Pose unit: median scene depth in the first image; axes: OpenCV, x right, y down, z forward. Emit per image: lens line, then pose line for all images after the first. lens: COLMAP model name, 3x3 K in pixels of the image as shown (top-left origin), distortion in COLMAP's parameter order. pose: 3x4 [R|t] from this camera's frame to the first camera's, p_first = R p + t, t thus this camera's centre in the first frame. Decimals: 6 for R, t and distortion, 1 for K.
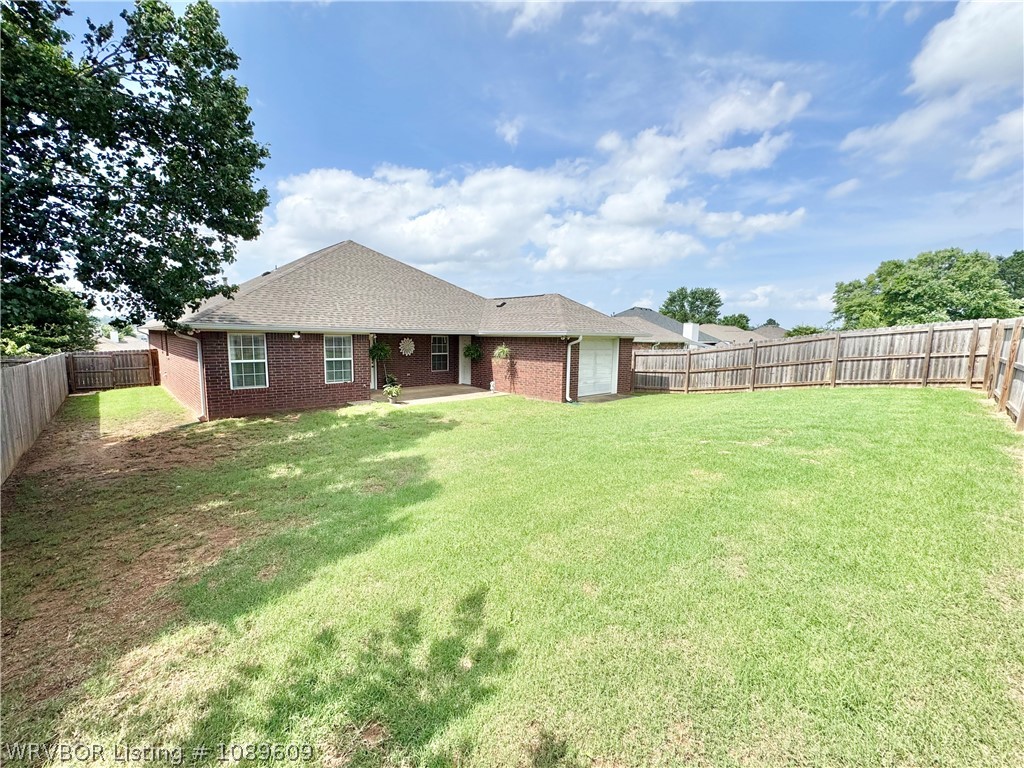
lens RADIAL K [[446.0, 0, 512.0], [0, 446.0, 384.0], [0, 0, 1]] dist [-0.001793, -0.000157]
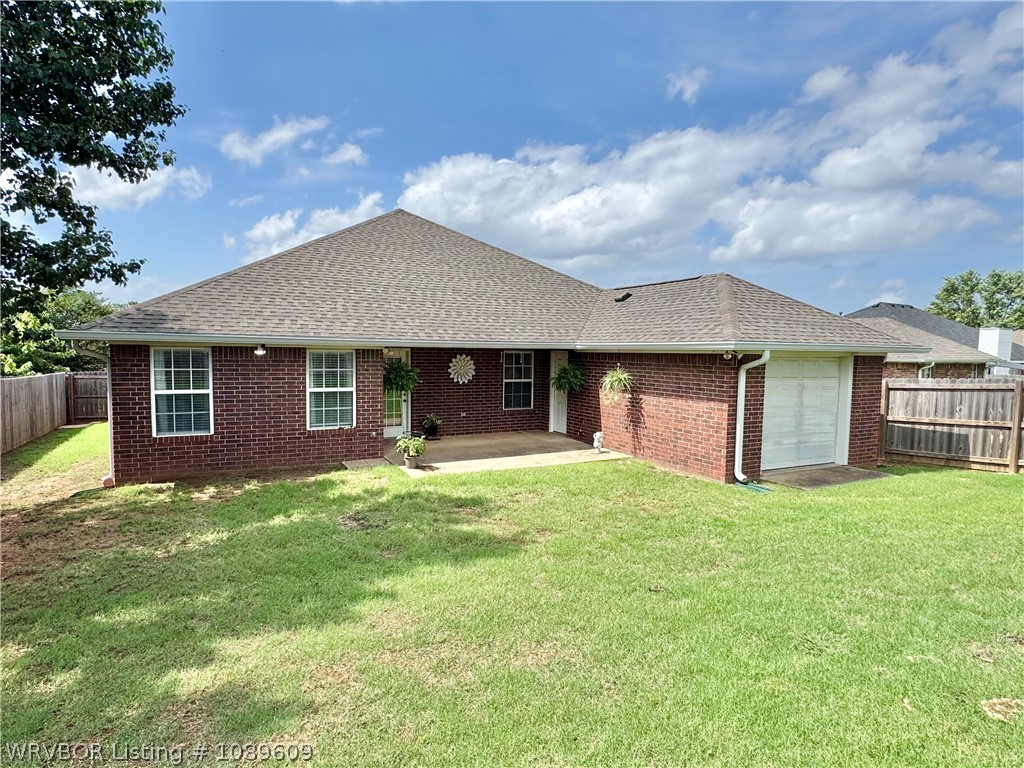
lens RADIAL K [[577.8, 0, 512.0], [0, 577.8, 384.0], [0, 0, 1]] dist [0.002773, -0.000266]
pose [[0.957718, 0.015503, -0.287292, 0.058603], [-0.029992, 0.998486, -0.046102, -0.028591], [0.286142, 0.052769, 0.956733, 0.262875]]
